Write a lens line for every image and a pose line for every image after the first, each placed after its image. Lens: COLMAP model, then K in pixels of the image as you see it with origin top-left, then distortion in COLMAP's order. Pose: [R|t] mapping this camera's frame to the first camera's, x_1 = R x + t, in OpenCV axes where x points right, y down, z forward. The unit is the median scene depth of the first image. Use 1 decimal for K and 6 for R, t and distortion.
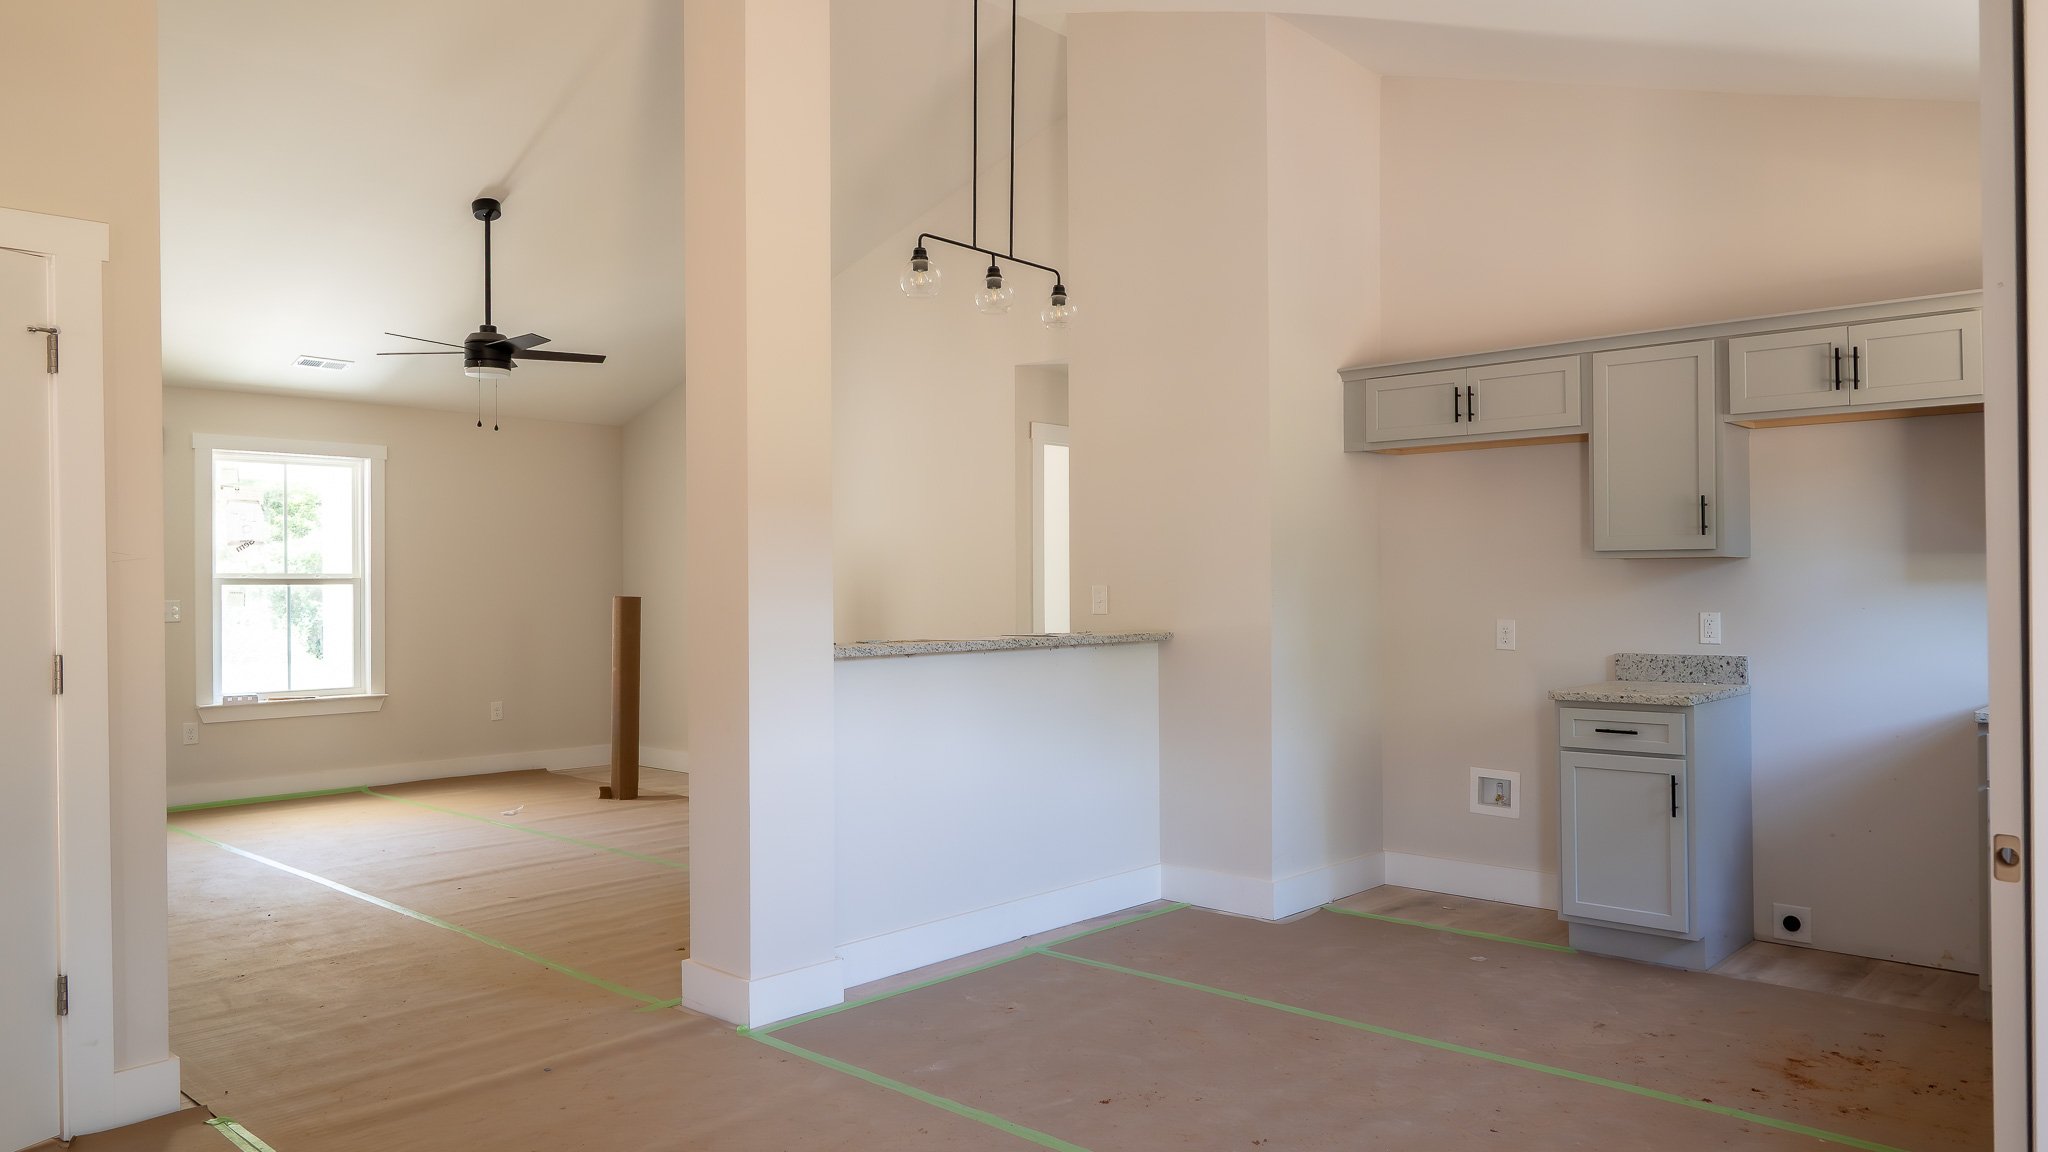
lens RADIAL K [[1382.5, 0, 1026.7], [0, 1382.5, 579.1], [0, 0, 1]] dist [0.006185, 0.001162]
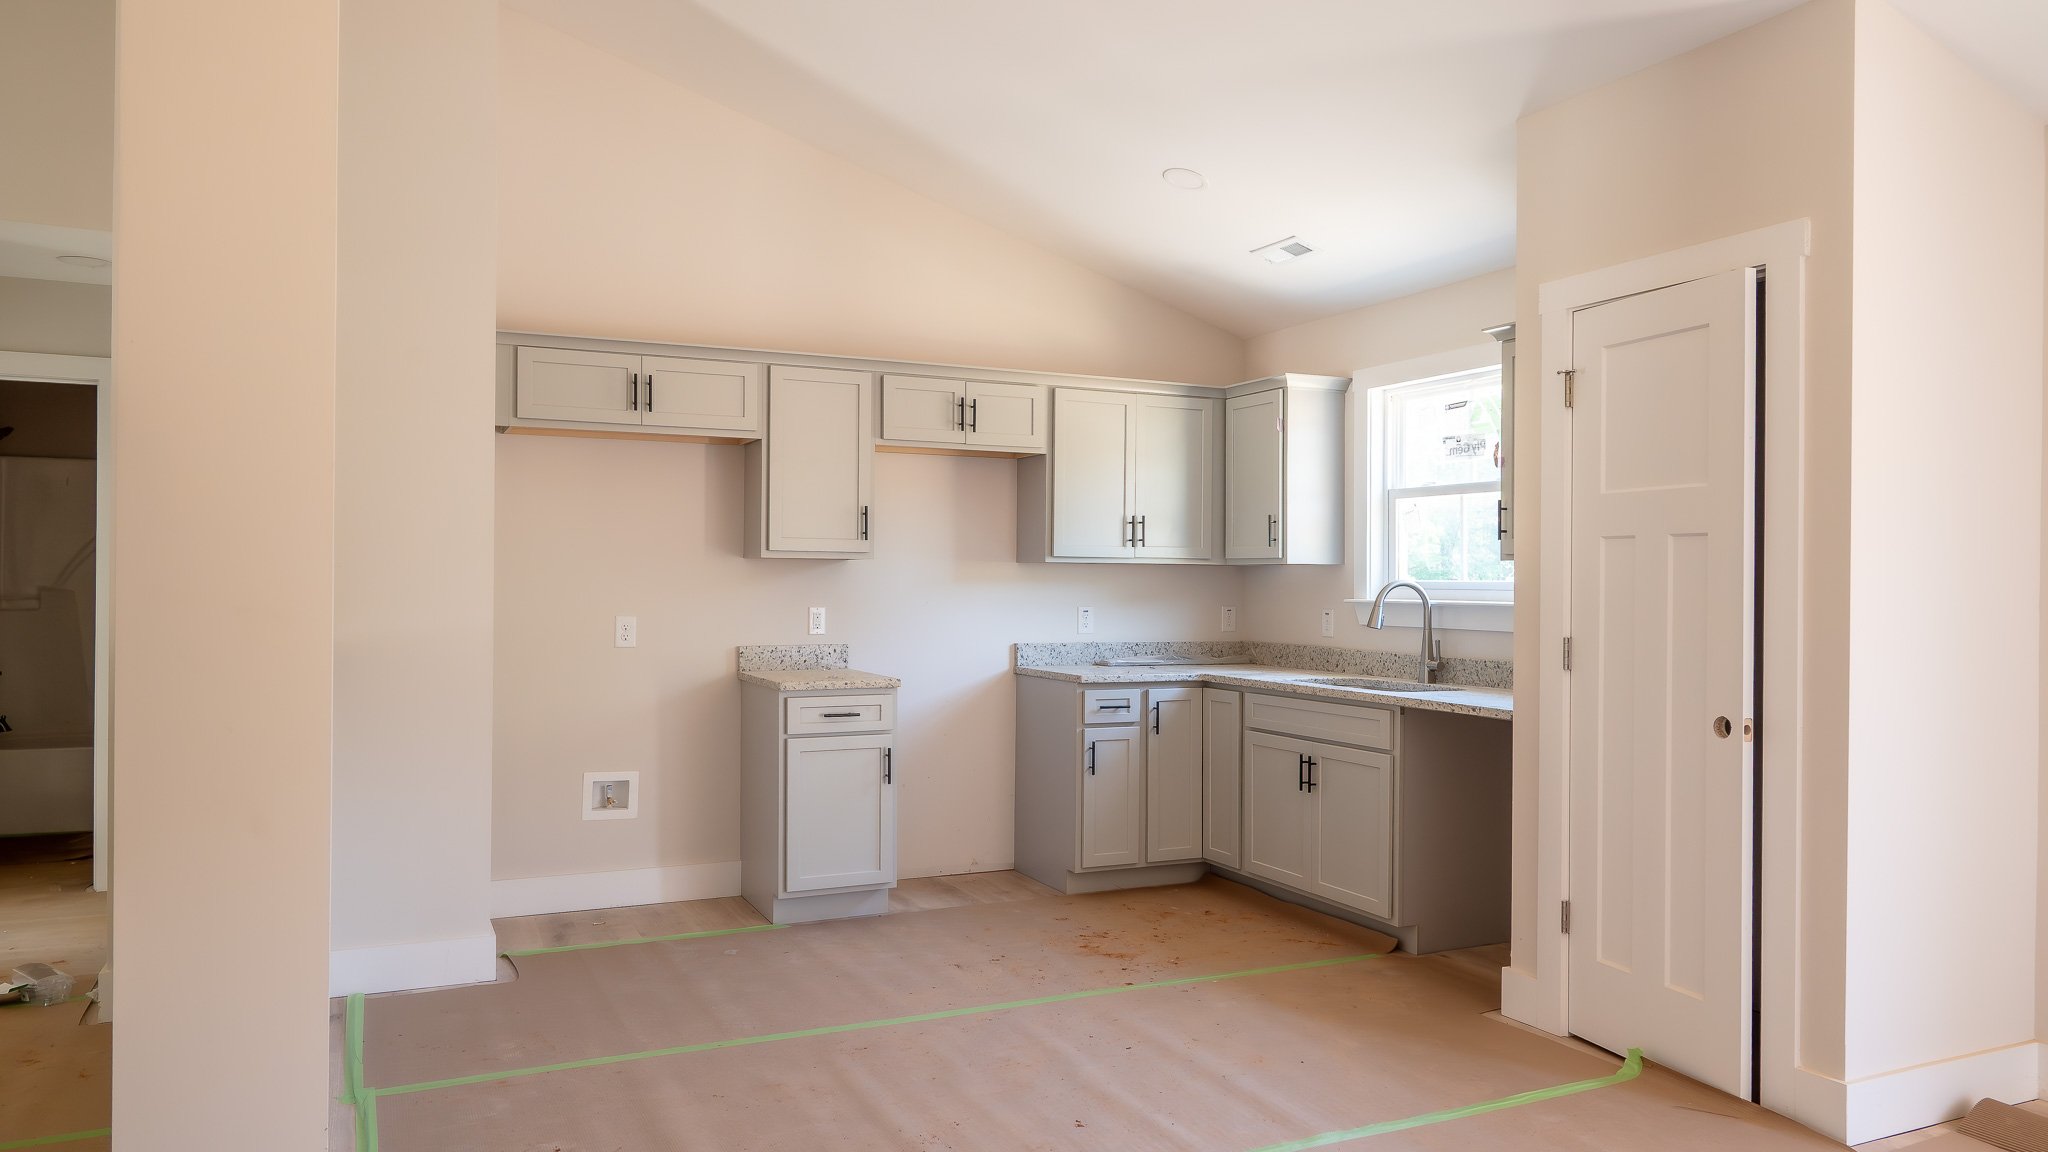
lens RADIAL K [[1382.5, 0, 1027.4], [0, 1382.5, 580.4], [0, 0, 1]] dist [0.006185, 0.001162]
pose [[0.372896, 0.010563, 0.927813, -0.502573], [-0.012959, 0.999897, -0.006176, 0.006951], [-0.927783, -0.009721, 0.372994, 0.414982]]
